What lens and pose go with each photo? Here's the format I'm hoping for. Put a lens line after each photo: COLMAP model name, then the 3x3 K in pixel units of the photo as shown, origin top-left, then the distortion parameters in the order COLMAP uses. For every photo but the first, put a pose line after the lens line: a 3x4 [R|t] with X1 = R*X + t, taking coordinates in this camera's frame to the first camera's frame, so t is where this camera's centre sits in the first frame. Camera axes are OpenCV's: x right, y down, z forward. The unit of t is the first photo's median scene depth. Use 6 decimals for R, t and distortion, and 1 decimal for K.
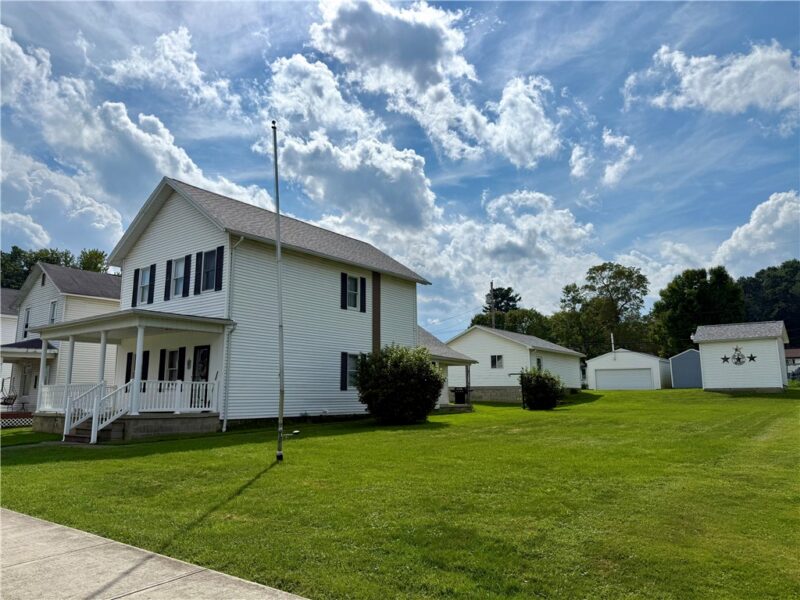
lens RADIAL K [[557.6, 0, 400.0], [0, 557.6, 300.0], [0, 0, 1]] dist [-0.000779, -0.001914]
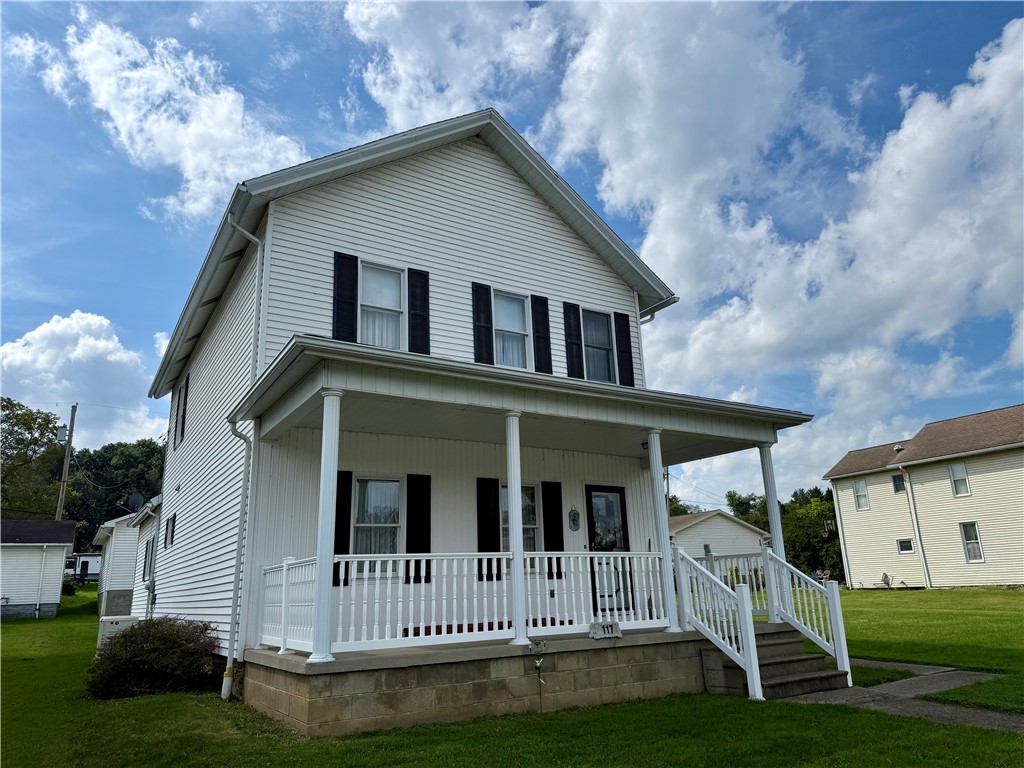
lens RADIAL K [[713.8, 0, 512.0], [0, 713.8, 384.0], [0, 0, 1]] dist [-0.000779, -0.001914]
pose [[0.363006, 0.247000, 0.898453, -0.939005], [-0.123667, 0.968467, -0.216283, 0.136153], [-0.923544, -0.032597, 0.382105, 0.776960]]
